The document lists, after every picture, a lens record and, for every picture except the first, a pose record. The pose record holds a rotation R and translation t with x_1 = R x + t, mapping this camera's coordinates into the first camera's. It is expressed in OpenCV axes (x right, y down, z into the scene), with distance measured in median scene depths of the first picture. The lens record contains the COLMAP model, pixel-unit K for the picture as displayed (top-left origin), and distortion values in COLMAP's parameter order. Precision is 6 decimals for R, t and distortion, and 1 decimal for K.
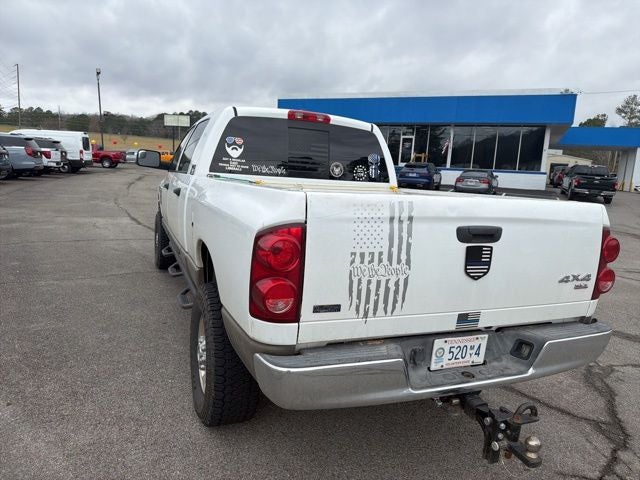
lens RADIAL K [[445.3, 0, 322.6], [0, 445.3, 251.4], [0, 0, 1]] dist [0.055779, -0.054299]
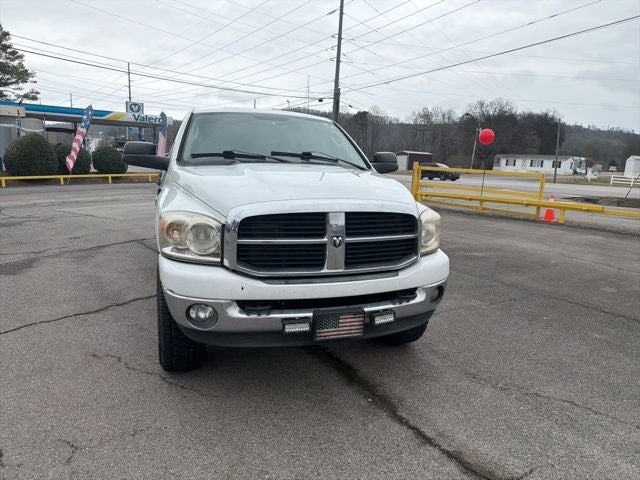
lens RADIAL K [[446.9, 0, 323.3], [0, 446.9, 241.7], [0, 0, 1]] dist [0.055957, -0.072897]
pose [[-0.991946, -0.112718, 0.057780, -0.503293], [-0.084155, 0.927408, 0.364462, -0.550774], [-0.094667, 0.356664, -0.929424, 2.792660]]
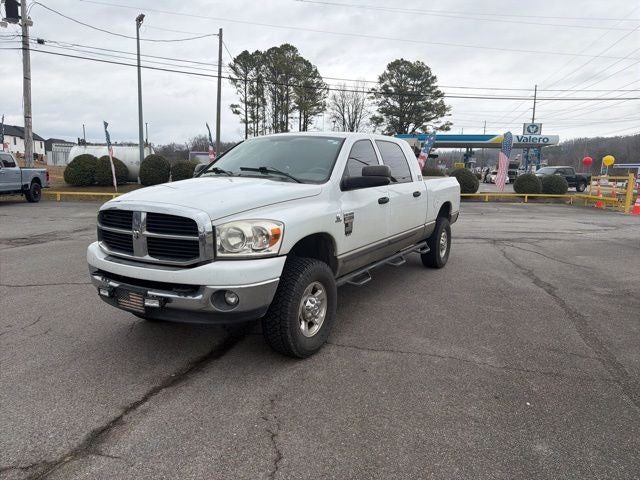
lens RADIAL K [[446.9, 0, 322.9], [0, 446.9, 238.7], [0, 0, 1]] dist [0.055957, -0.072897]
pose [[-0.590332, -0.195841, 0.783042, -1.469342], [0.096162, 0.946146, 0.309130, -0.534017], [-0.801412, 0.257788, -0.539707, 2.308307]]
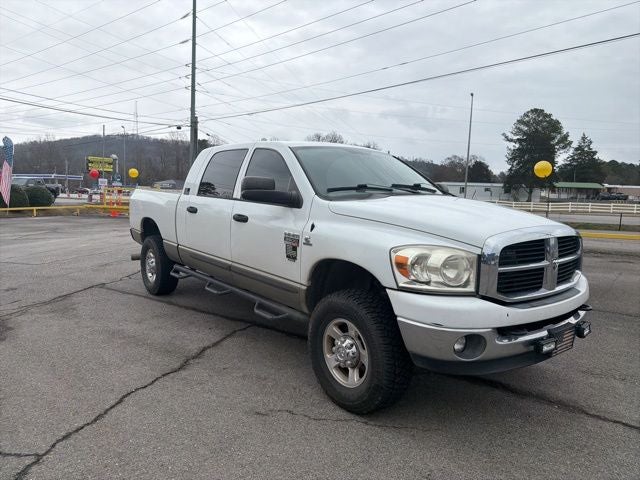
lens RADIAL K [[446.9, 0, 314.5], [0, 446.9, 235.6], [0, 0, 1]] dist [0.055957, -0.072897]
pose [[-0.962871, -0.059295, -0.263371, 0.160855], [-0.129870, 0.957016, 0.259336, -0.491936], [0.236673, 0.283911, -0.929183, 2.754516]]
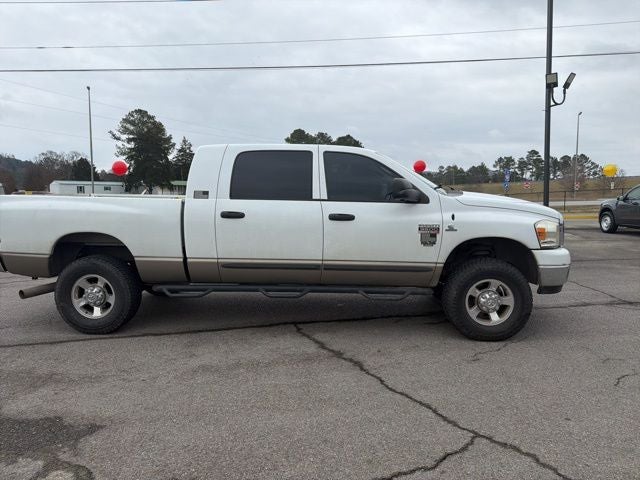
lens RADIAL K [[446.9, 0, 321.7], [0, 446.9, 235.2], [0, 0, 1]] dist [0.055957, -0.072897]
pose [[-0.443993, 0.022866, -0.895739, 1.194778], [-0.189118, 0.974763, 0.118624, -0.294877], [0.875845, 0.222068, -0.428463, 2.102108]]
